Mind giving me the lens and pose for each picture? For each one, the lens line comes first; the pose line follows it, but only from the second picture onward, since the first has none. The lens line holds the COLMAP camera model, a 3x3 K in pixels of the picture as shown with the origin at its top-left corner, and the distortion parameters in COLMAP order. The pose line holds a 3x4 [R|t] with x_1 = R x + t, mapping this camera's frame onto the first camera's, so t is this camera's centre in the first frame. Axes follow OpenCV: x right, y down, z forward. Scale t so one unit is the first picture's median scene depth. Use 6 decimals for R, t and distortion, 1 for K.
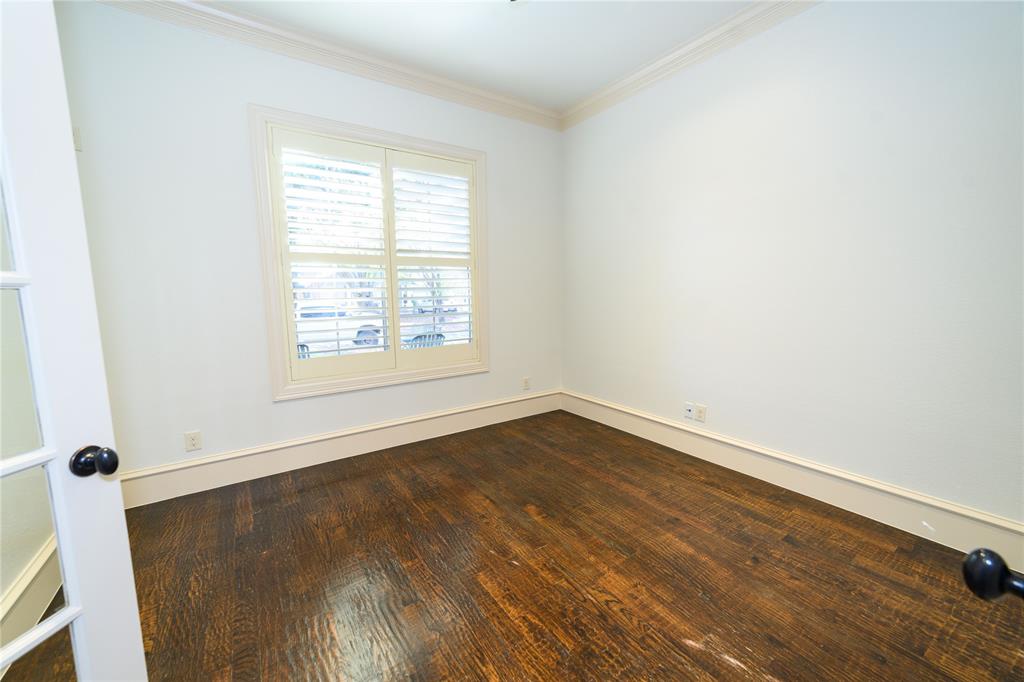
lens RADIAL K [[397.7, 0, 511.8], [0, 397.7, 338.7], [0, 0, 1]] dist [-0.003083, -0.000260]
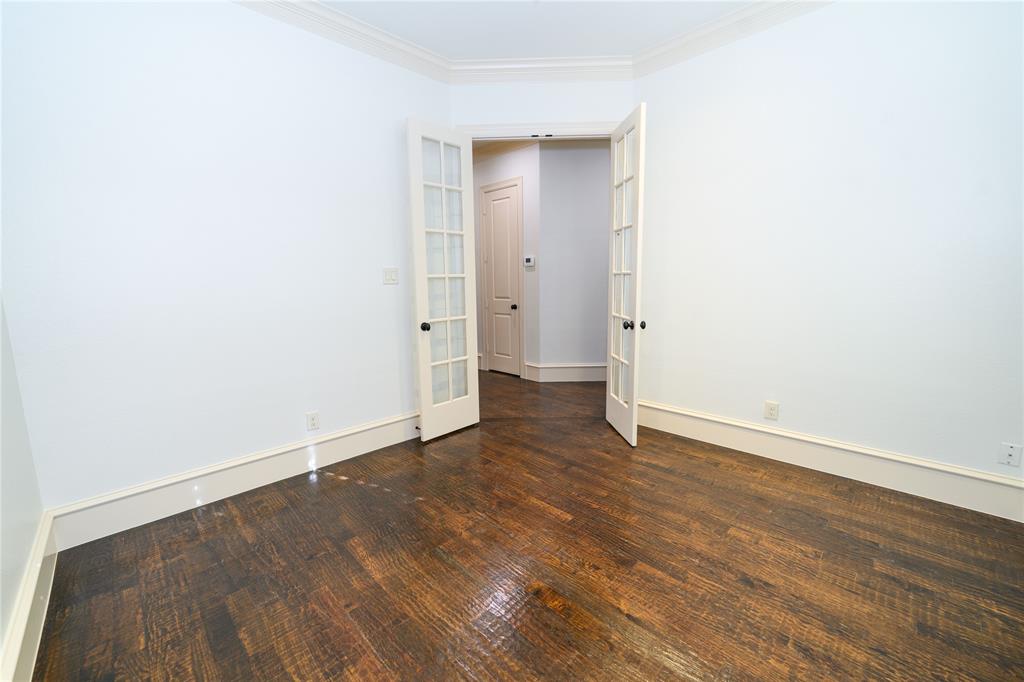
lens RADIAL K [[397.7, 0, 511.7], [0, 397.7, 339.5], [0, 0, 1]] dist [-0.003083, -0.000260]
pose [[-0.981800, 0.055660, -0.181579, 0.272996], [0.006193, 0.964965, 0.262306, -0.229867], [0.189817, 0.256408, -0.947747, 1.920570]]
